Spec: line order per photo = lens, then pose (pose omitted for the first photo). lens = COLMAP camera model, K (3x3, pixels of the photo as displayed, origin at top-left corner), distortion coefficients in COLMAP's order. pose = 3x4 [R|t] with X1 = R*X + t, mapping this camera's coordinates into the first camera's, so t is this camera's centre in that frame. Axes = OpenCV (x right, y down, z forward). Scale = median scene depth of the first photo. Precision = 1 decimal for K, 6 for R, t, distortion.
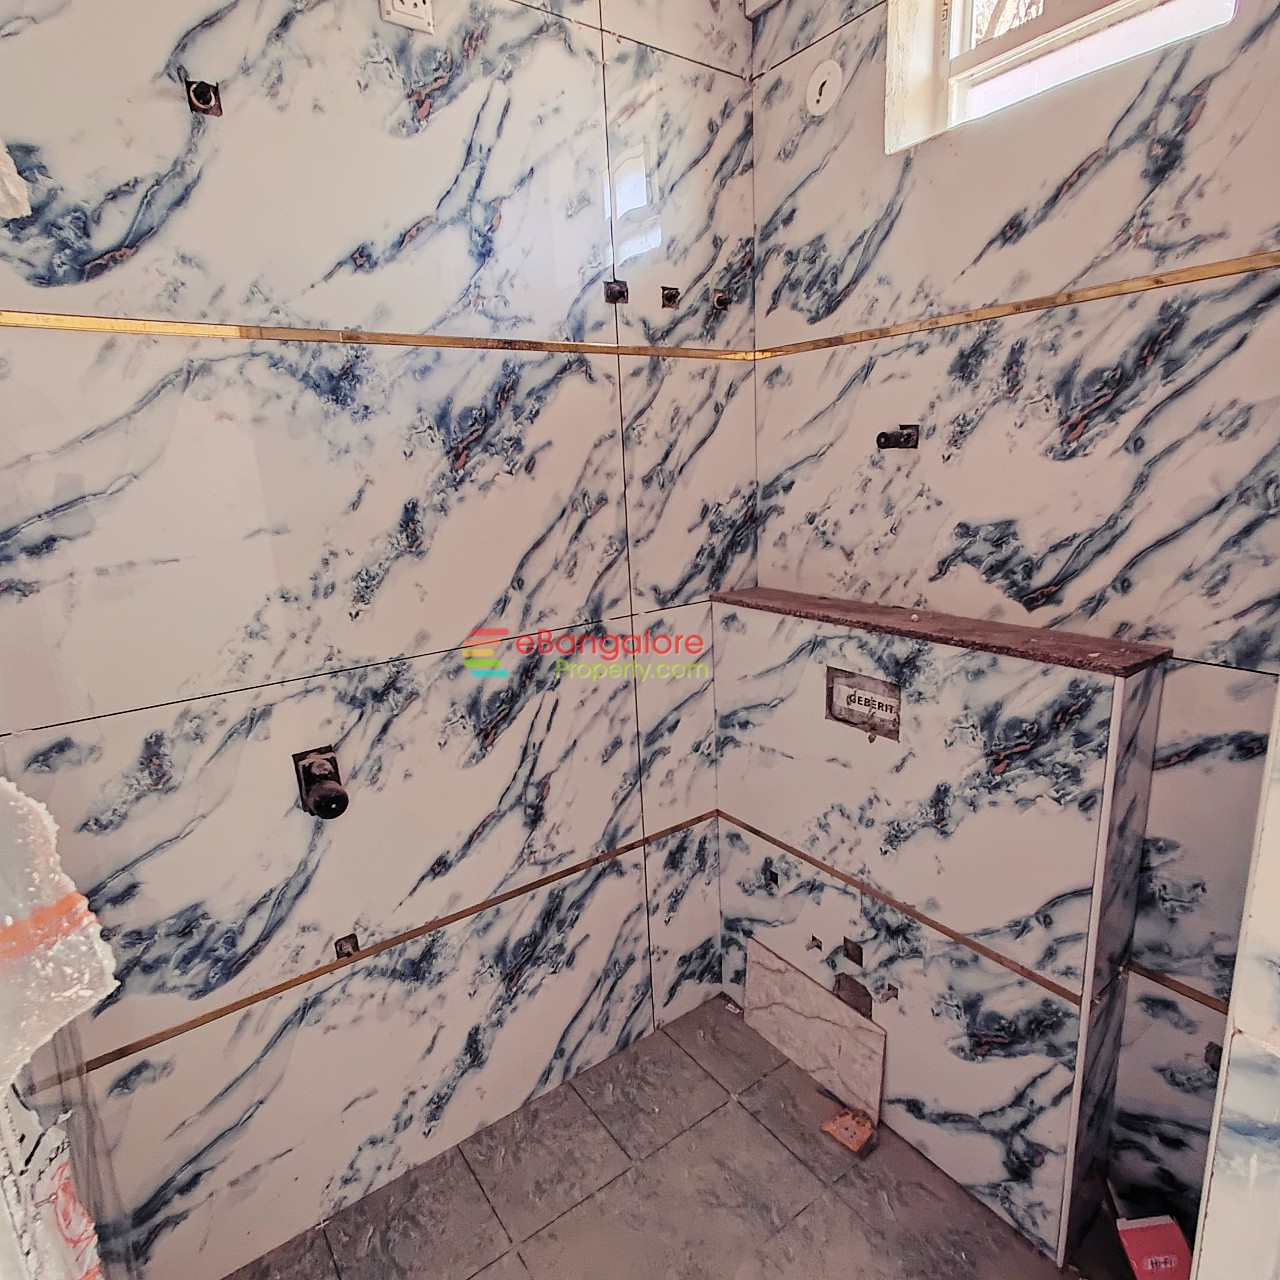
lens RADIAL K [[747.2, 0, 645.5], [0, 747.2, 640.5], [0, 0, 1]] dist [-0.003890, 0.006658]
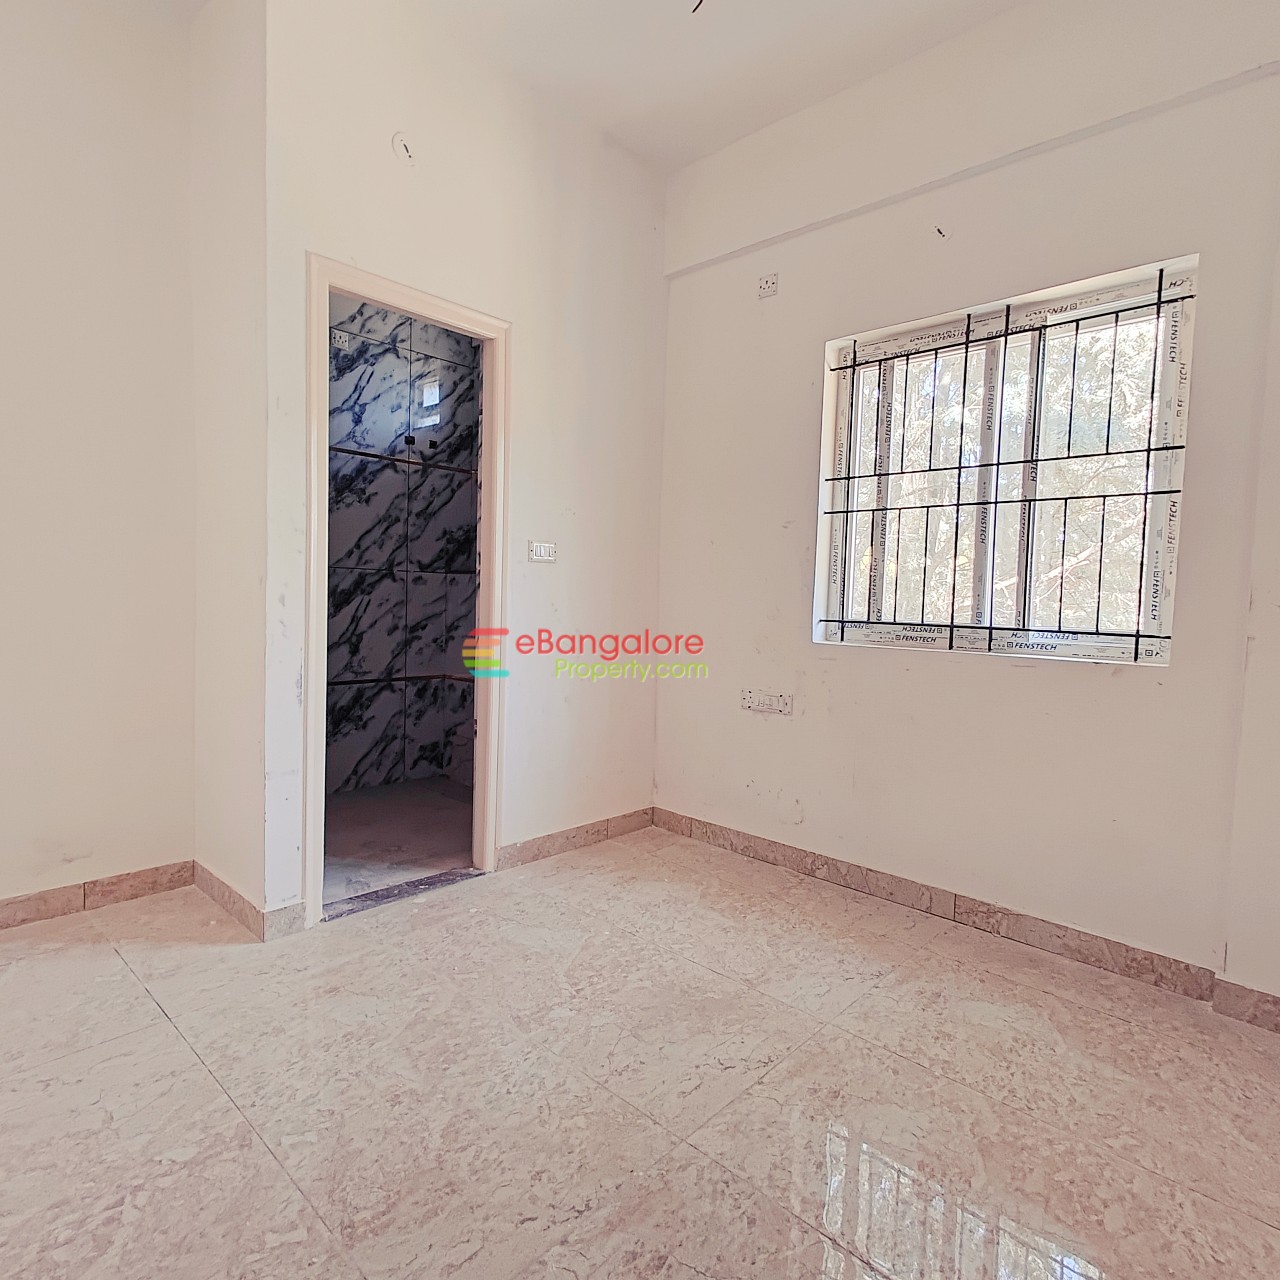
lens RADIAL K [[747.2, 0, 637.4], [0, 747.2, 634.2], [0, 0, 1]] dist [-0.003890, 0.006658]
pose [[0.974591, 0.068263, 0.213335, 0.200655], [-0.028265, 0.982297, -0.185187, 0.578715], [-0.222200, 0.174452, 0.959267, -1.371624]]
